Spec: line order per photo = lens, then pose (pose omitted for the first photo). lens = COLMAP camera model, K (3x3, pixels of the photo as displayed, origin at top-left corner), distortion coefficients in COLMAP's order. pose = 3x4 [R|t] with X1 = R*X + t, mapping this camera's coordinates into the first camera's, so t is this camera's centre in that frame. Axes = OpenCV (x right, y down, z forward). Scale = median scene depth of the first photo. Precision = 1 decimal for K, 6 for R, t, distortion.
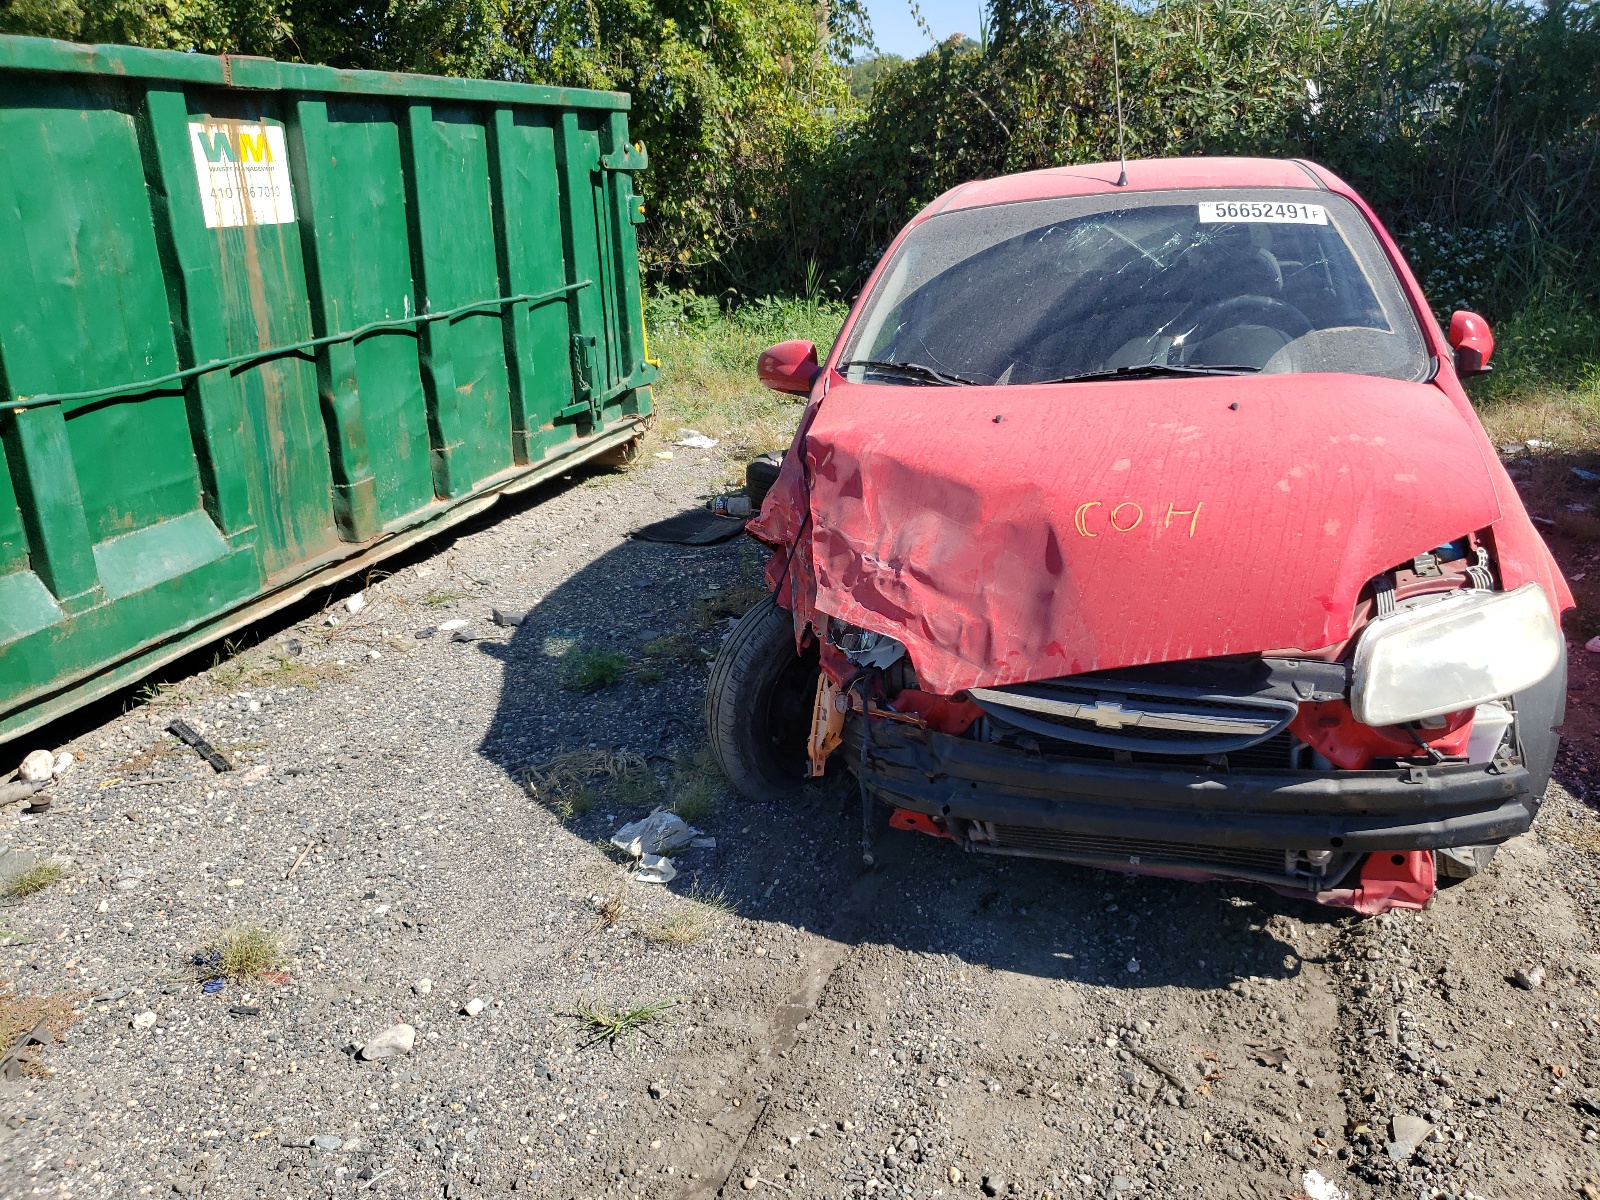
lens RADIAL K [[1200.5, 0, 800.0], [0, 1200.5, 600.0], [0, 0, 1]] dist [0.000697, 0.001677]
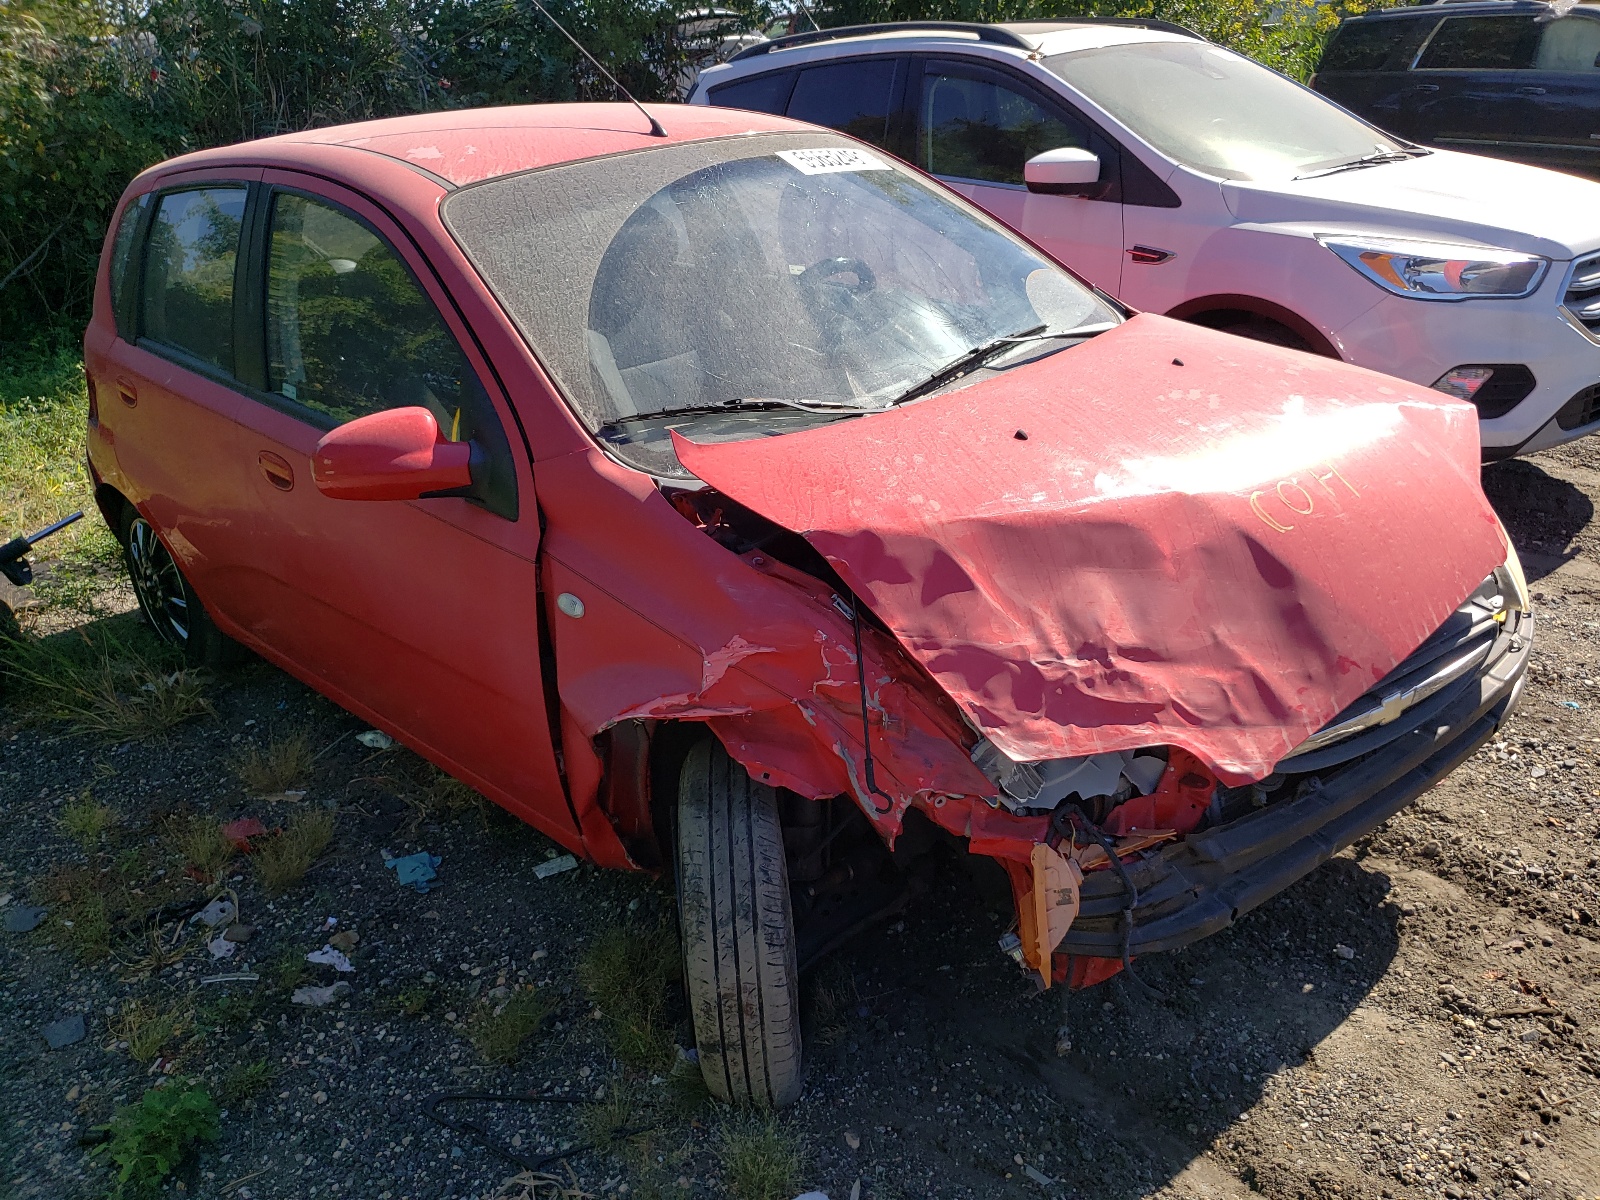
lens RADIAL K [[1200.5, 0, 800.0], [0, 1200.5, 600.0], [0, 0, 1]] dist [0.000697, 0.001677]
pose [[0.501743, -0.319706, 0.803767, -0.359032], [0.310423, 0.933848, 0.177669, -0.150405], [-0.807398, 0.160363, 0.567795, 0.452606]]
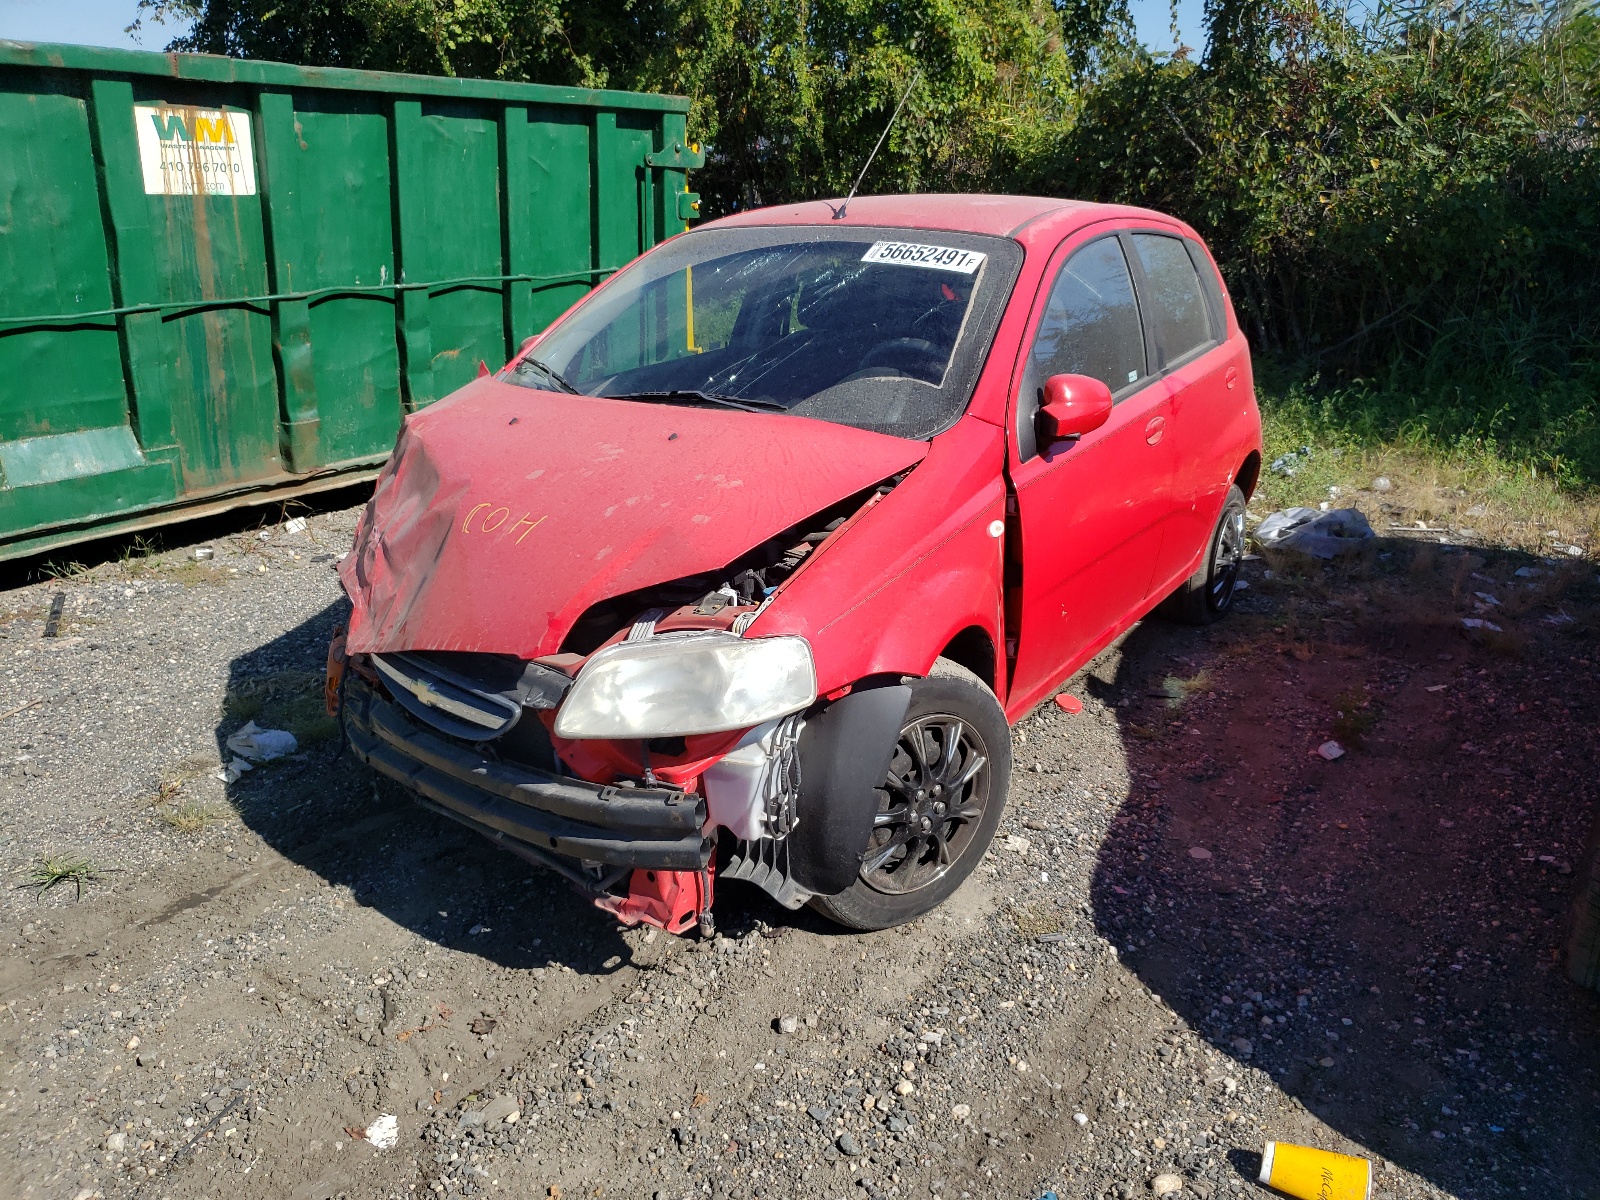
lens RADIAL K [[1200.8, 0, 798.7], [0, 1200.8, 590.9], [0, 0, 1]] dist [0.009335, -0.003995]
pose [[0.954273, 0.156942, -0.254425, 0.467422], [-0.157367, 0.987361, 0.018817, -0.039423], [0.254163, 0.022082, 0.966909, 0.004302]]
